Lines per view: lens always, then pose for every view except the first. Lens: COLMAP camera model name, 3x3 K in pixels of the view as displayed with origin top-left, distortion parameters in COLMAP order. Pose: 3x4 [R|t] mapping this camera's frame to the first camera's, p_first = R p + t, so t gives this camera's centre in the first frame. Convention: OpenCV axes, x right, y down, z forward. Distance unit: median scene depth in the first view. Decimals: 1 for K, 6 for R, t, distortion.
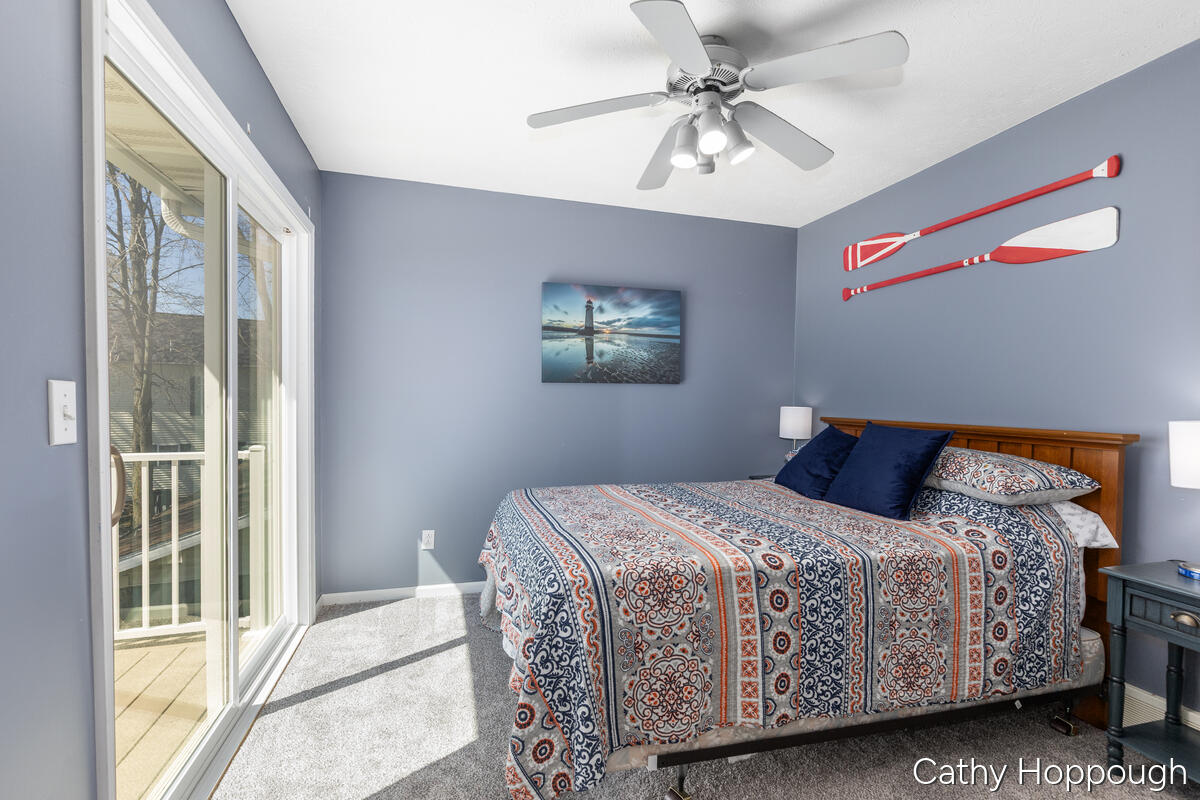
lens RADIAL K [[567.5, 0, 597.6], [0, 567.5, 403.2], [0, 0, 1]] dist [-0.000362, -0.000928]
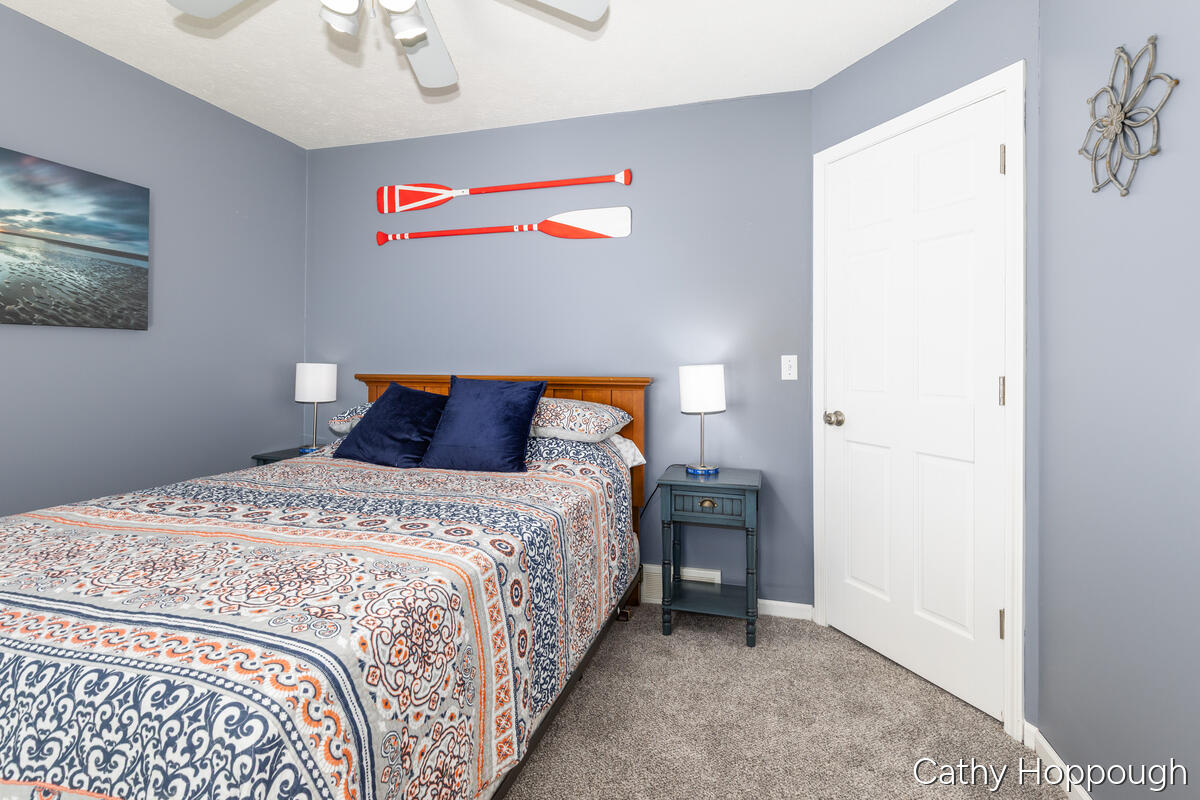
lens RADIAL K [[567.5, 0, 602.5], [0, 567.5, 349.8], [0, 0, 1]] dist [-0.000362, -0.000928]
pose [[0.507397, 0.009465, 0.861660, -0.279742], [0.011631, 0.999773, -0.017831, 0.011501], [-0.861634, 0.019069, 0.507172, 0.405886]]
